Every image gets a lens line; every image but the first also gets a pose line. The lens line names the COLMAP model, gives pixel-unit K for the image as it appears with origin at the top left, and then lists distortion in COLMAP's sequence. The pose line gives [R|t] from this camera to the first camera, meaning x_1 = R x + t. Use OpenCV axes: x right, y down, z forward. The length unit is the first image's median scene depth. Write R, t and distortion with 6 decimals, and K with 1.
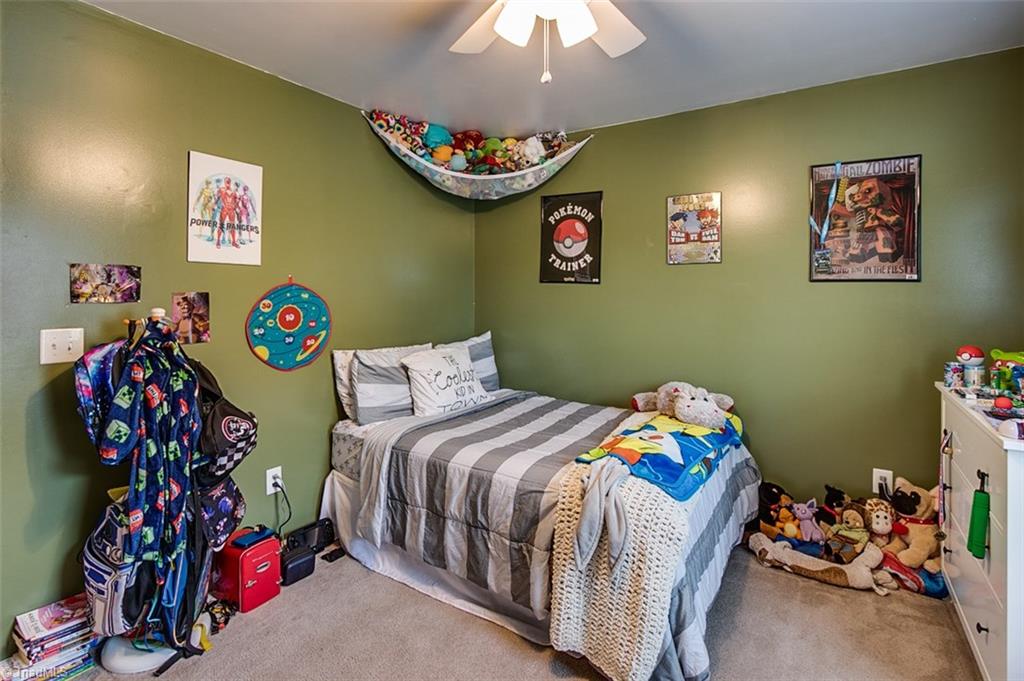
lens RADIAL K [[490.9, 0, 515.2], [0, 490.9, 288.2], [0, 0, 1]] dist [-0.007470, -0.000395]
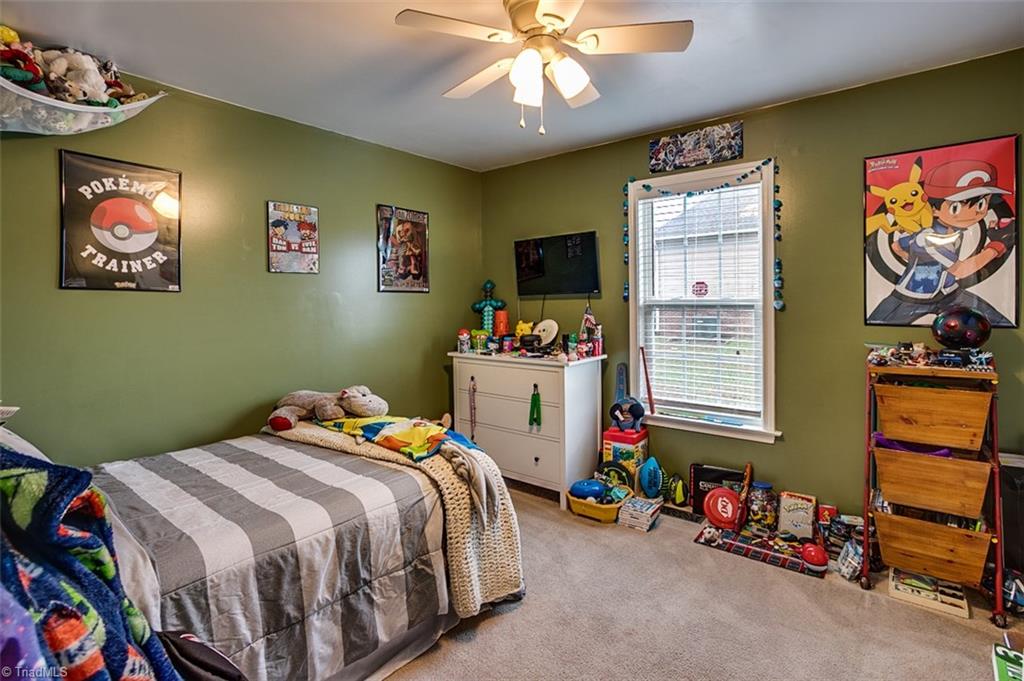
lens RADIAL K [[490.9, 0, 504.2], [0, 490.9, 298.5], [0, 0, 1]] dist [-0.007470, -0.000395]
pose [[0.119370, -0.002932, 0.992845, -0.585425], [0.003946, 0.999989, 0.002479, 0.001388], [-0.992842, 0.003622, 0.119380, 0.450451]]
